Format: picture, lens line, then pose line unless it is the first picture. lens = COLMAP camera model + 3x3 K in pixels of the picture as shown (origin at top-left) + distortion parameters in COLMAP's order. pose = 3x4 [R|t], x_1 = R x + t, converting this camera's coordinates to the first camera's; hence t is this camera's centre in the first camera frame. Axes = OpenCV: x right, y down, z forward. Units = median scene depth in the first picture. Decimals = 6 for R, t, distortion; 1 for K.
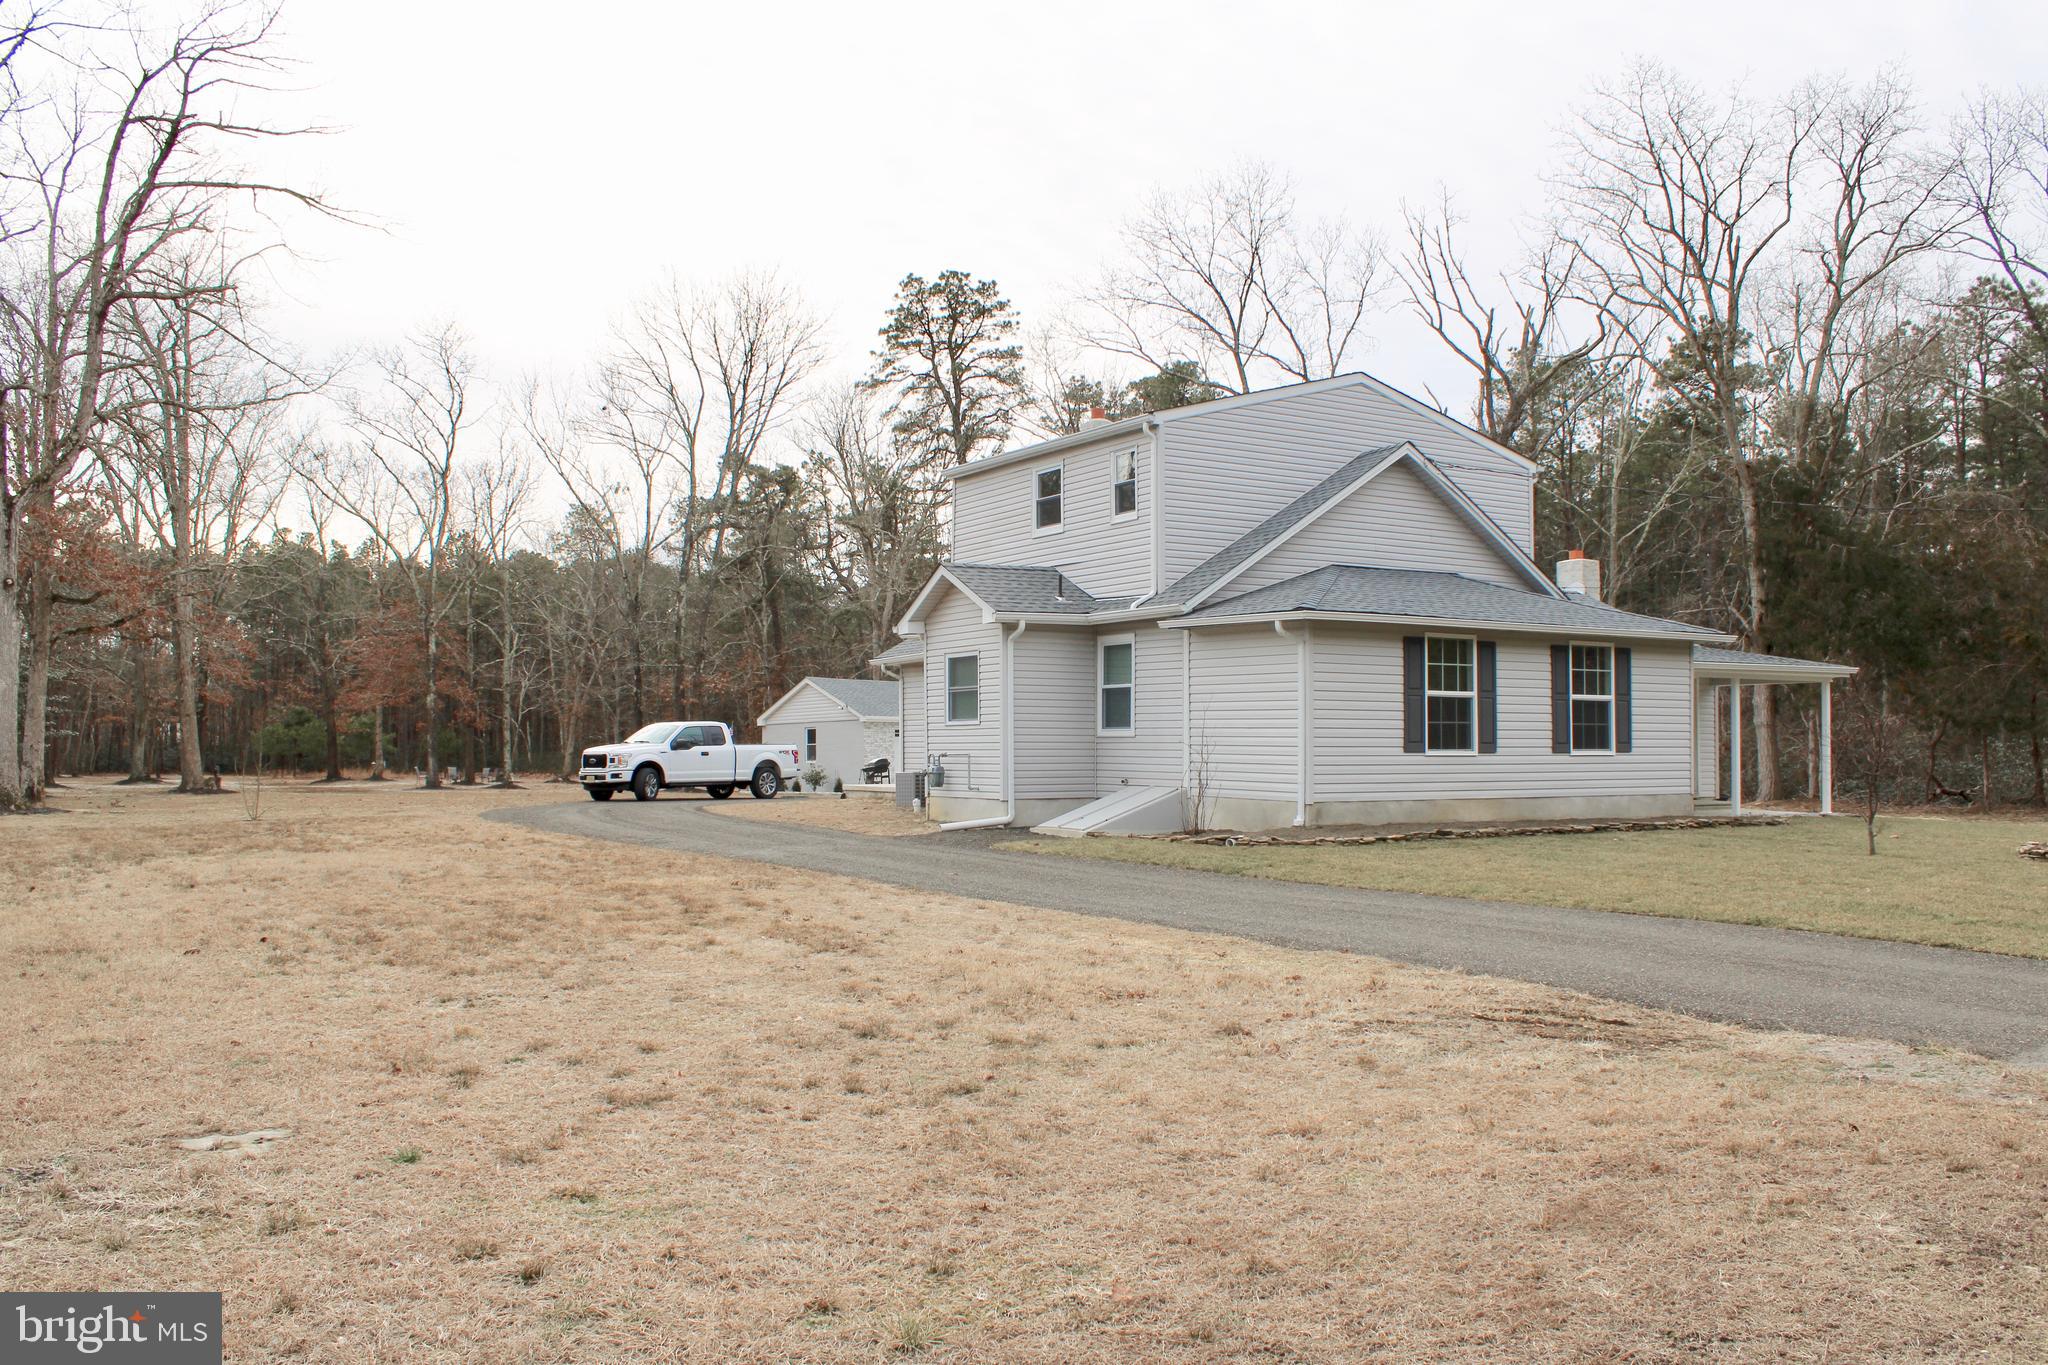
lens RADIAL K [[1713.4, 0, 1035.8], [0, 1713.4, 699.2], [0, 0, 1]] dist [-0.120215, 0.020374]
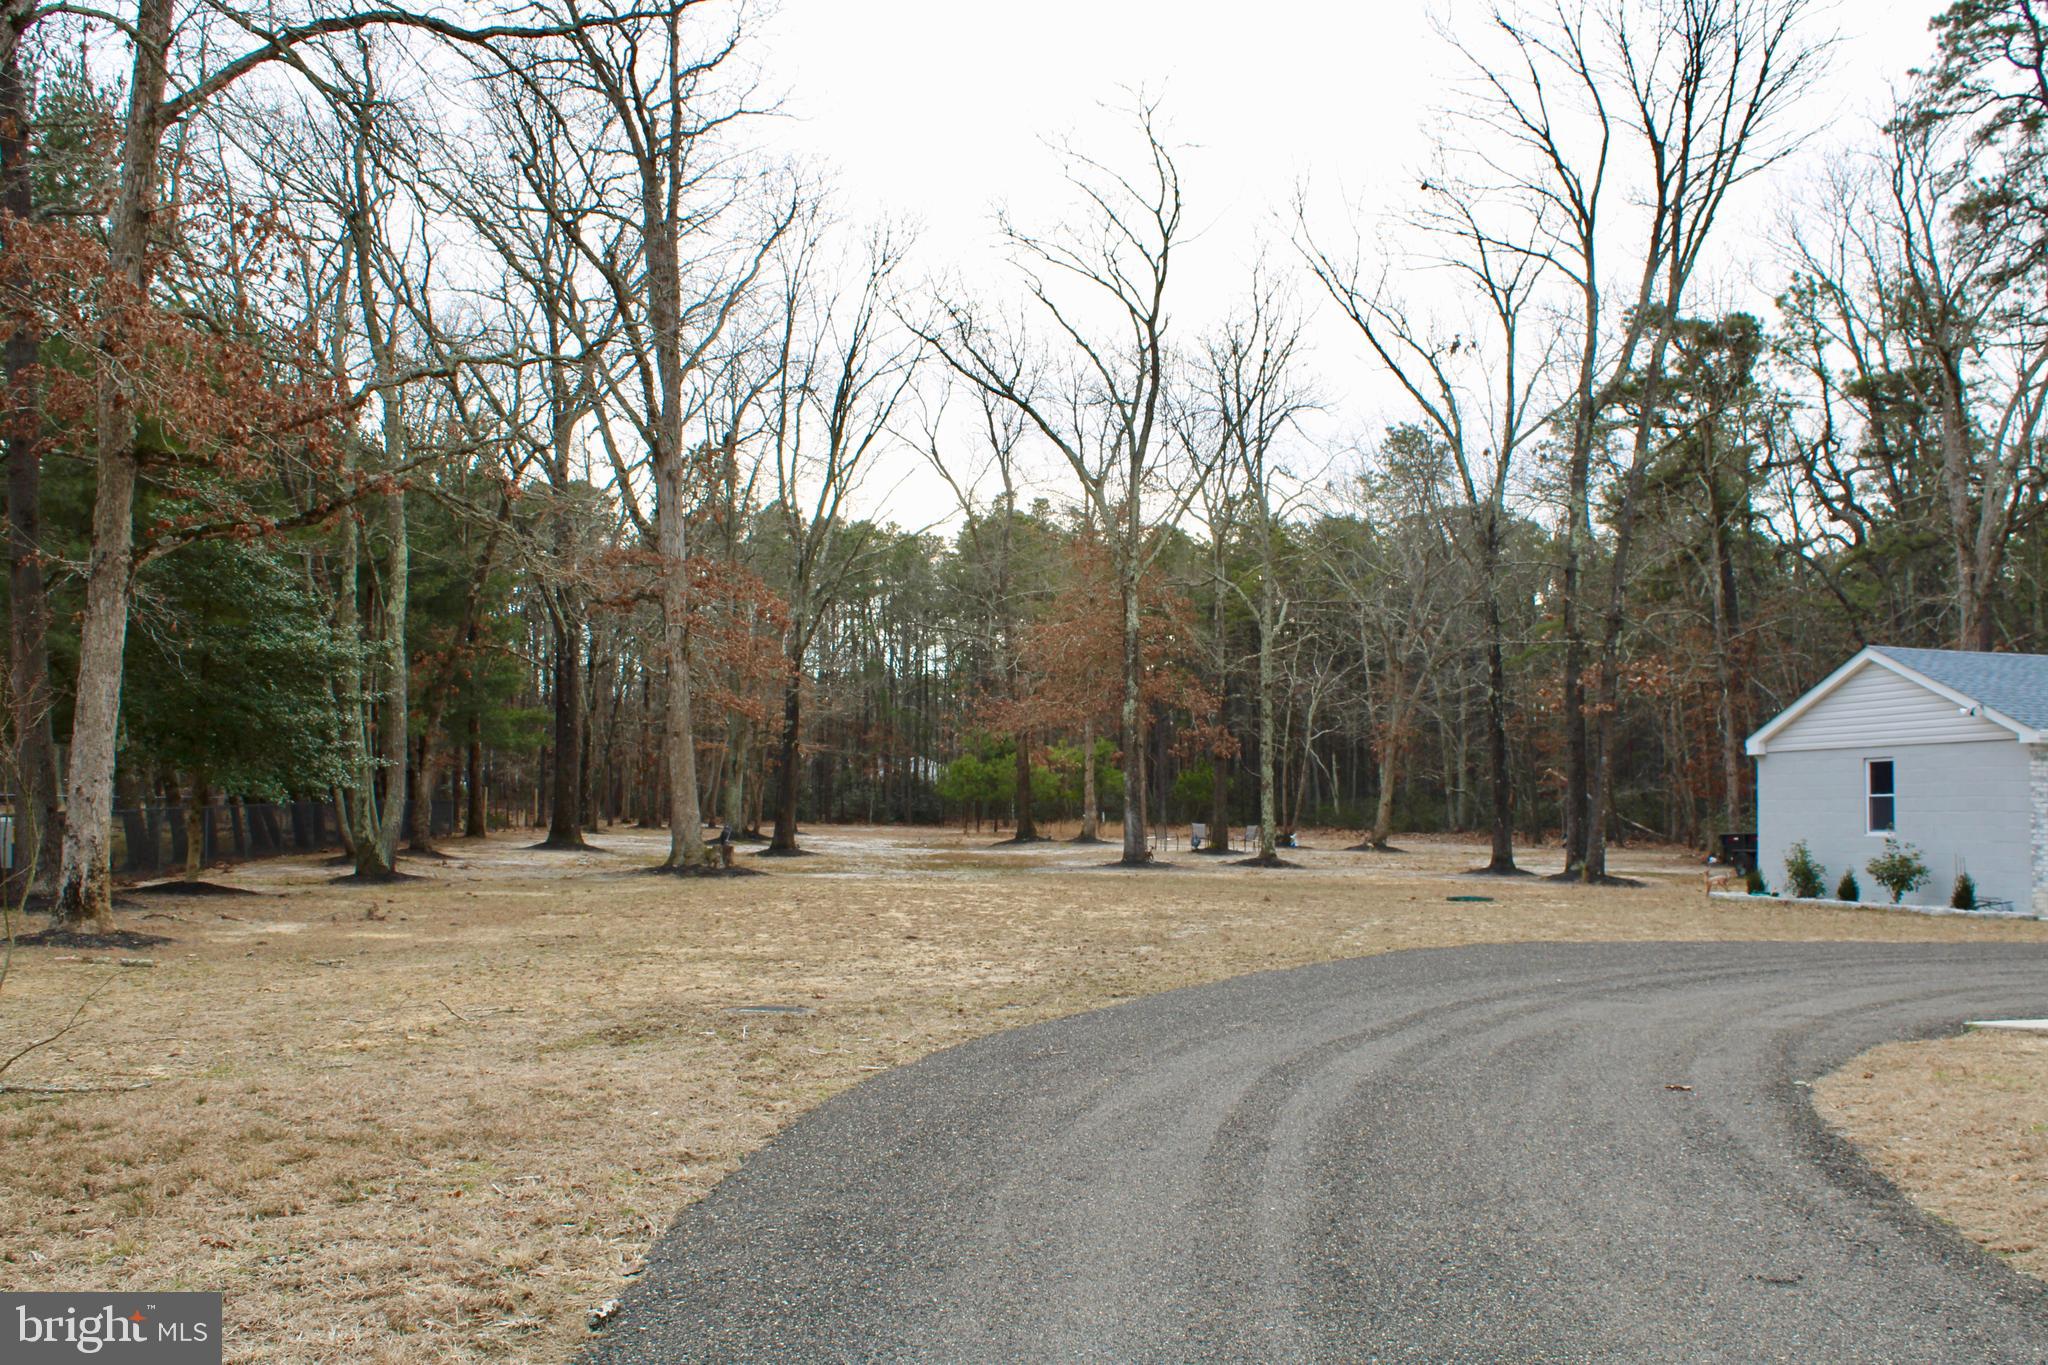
lens RADIAL K [[2087.1, 0, 1032.7], [0, 2087.1, 683.8], [0, 0, 1]] dist [-0.067845, 0.000000]
pose [[0.901462, -0.012413, -0.432680, -0.071032], [0.002587, 0.999725, -0.023291, 0.006724], [0.432850, 0.019876, 0.901247, 0.301536]]
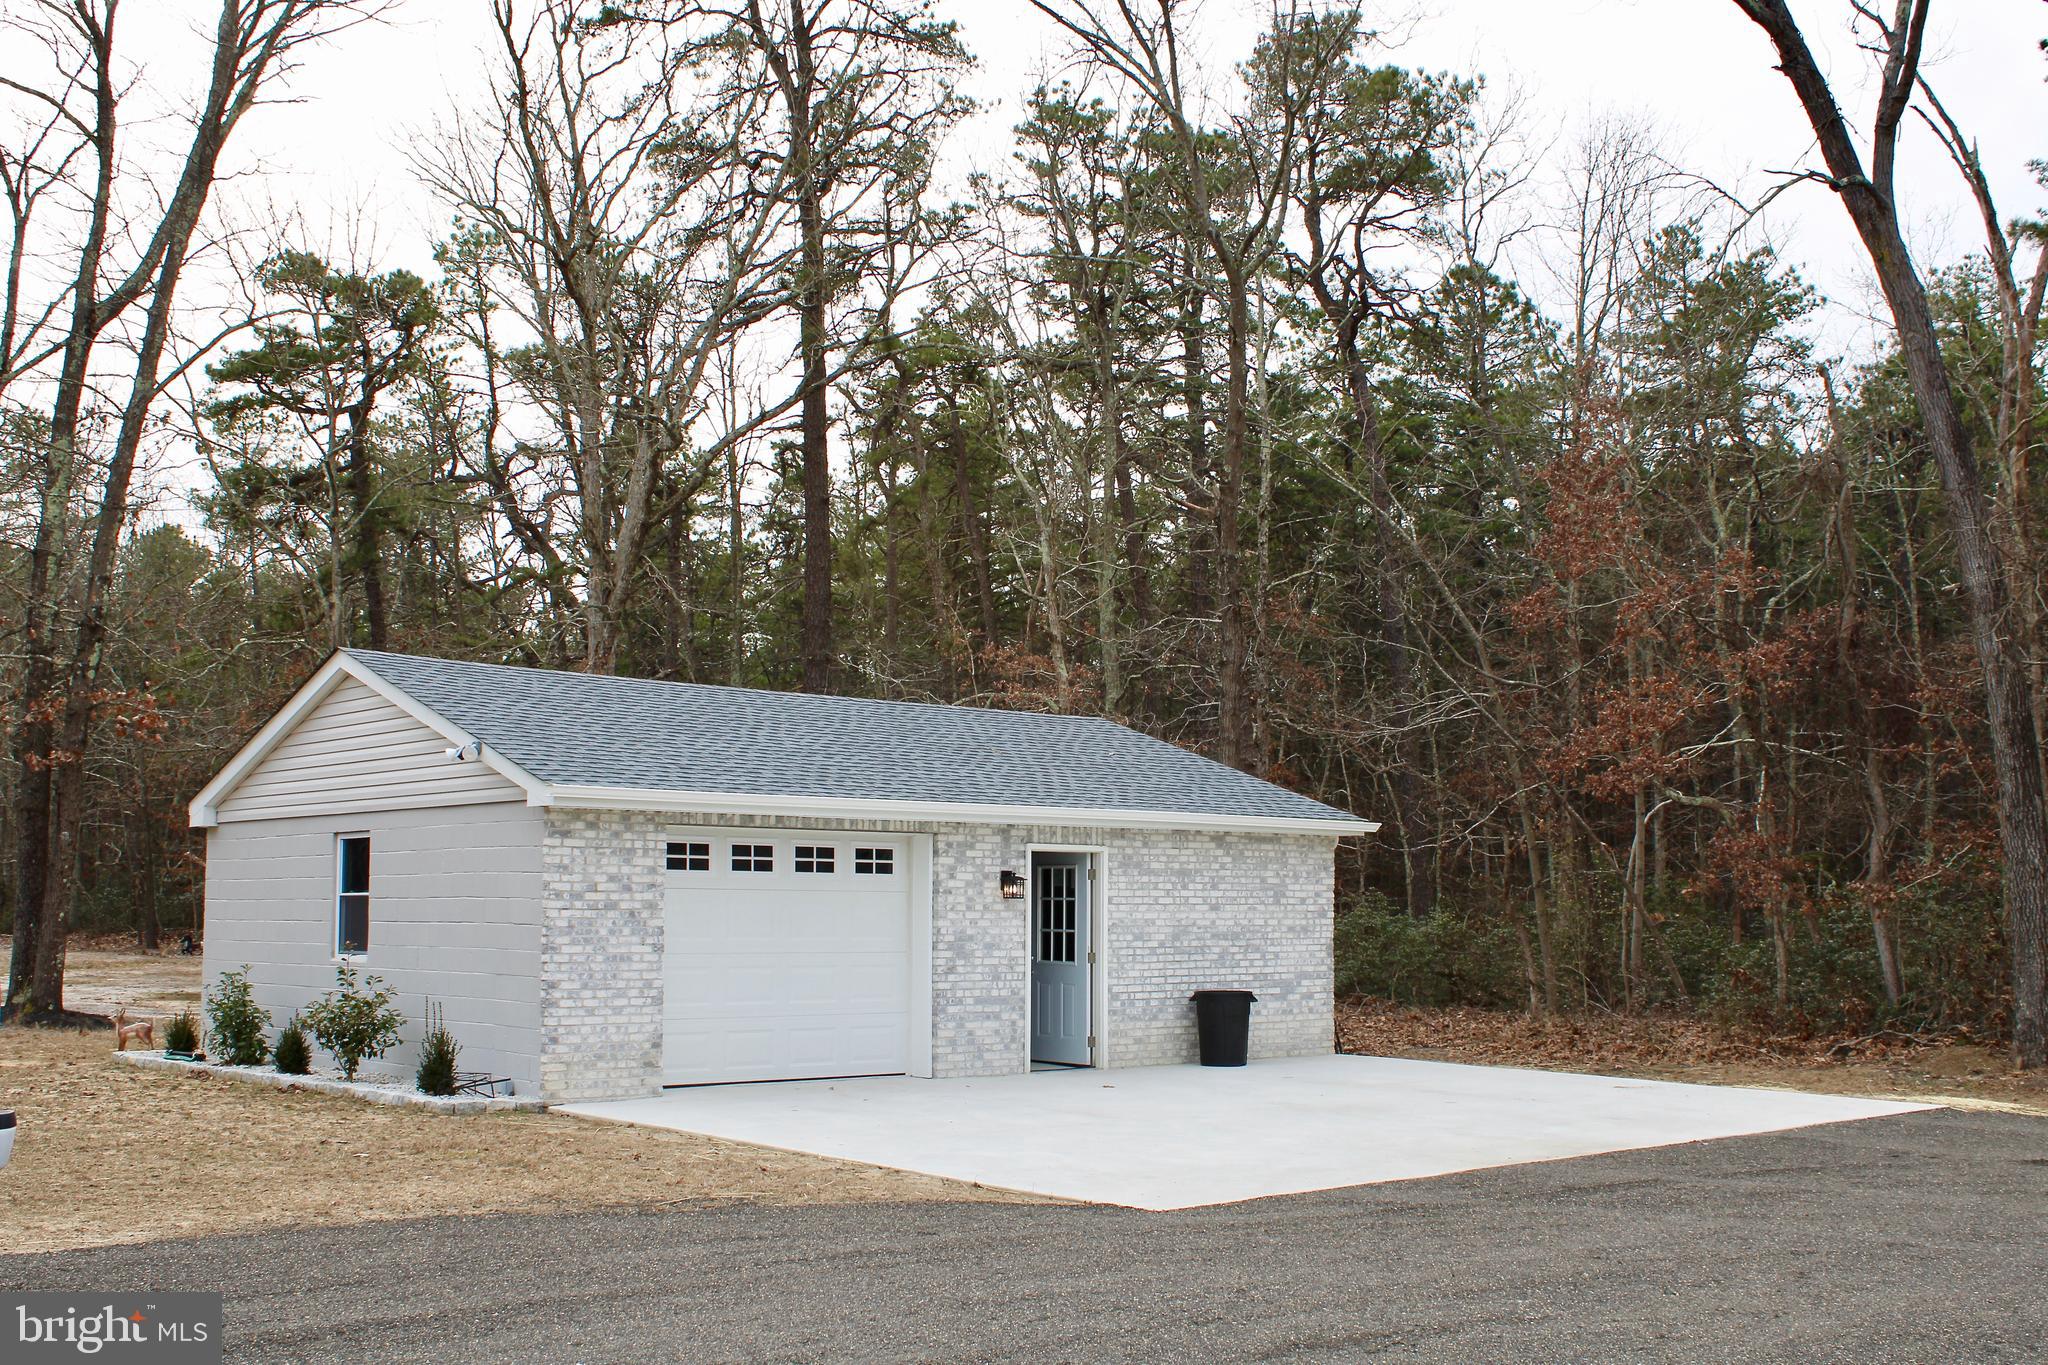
lens RADIAL K [[2233.9, 0, 1028.6], [0, 2233.9, 673.1], [0, 0, 1]] dist [-0.104102, 0.000000]
pose [[0.994907, 0.015430, 0.099614, -0.043598], [-0.008742, 0.997699, -0.067233, 0.010198], [-0.100422, 0.066019, 0.992752, 0.463970]]
